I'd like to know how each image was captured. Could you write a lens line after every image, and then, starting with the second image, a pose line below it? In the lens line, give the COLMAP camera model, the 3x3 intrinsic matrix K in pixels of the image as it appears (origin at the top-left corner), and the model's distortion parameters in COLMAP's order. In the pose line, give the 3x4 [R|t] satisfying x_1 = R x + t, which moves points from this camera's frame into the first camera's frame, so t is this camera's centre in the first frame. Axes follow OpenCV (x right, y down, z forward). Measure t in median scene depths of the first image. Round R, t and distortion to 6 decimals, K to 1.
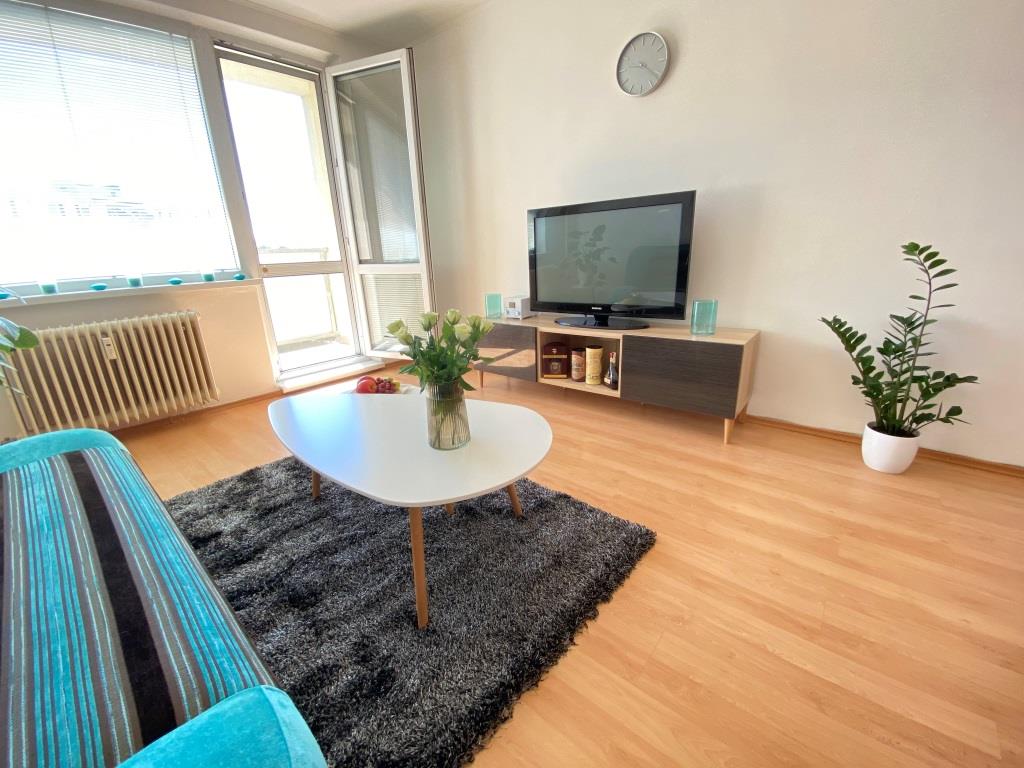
lens RADIAL K [[411.2, 0, 509.3], [0, 411.2, 395.1], [0, 0, 1]] dist [-0.023443, -0.004087]
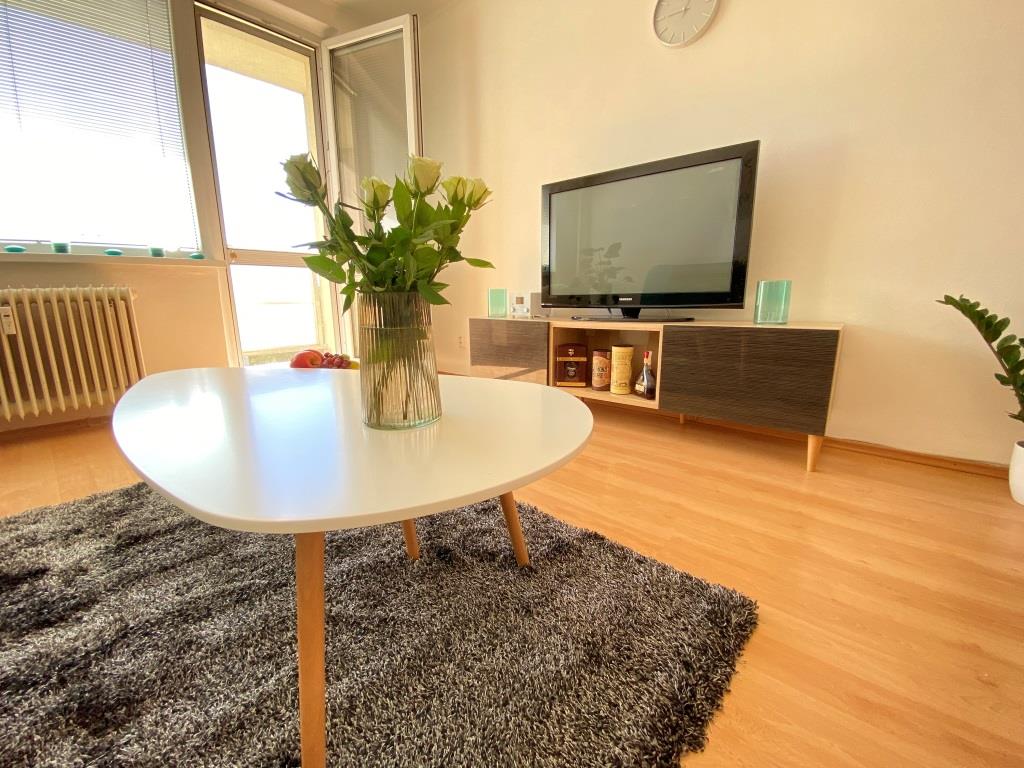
lens RADIAL K [[411.2, 0, 508.3], [0, 411.2, 393.7], [0, 0, 1]] dist [-0.023443, -0.004087]
pose [[0.999375, 0.033723, -0.010643, -0.000966], [-0.034671, 0.993635, -0.107177, 0.089618], [0.006961, 0.107479, 0.994183, 0.308034]]
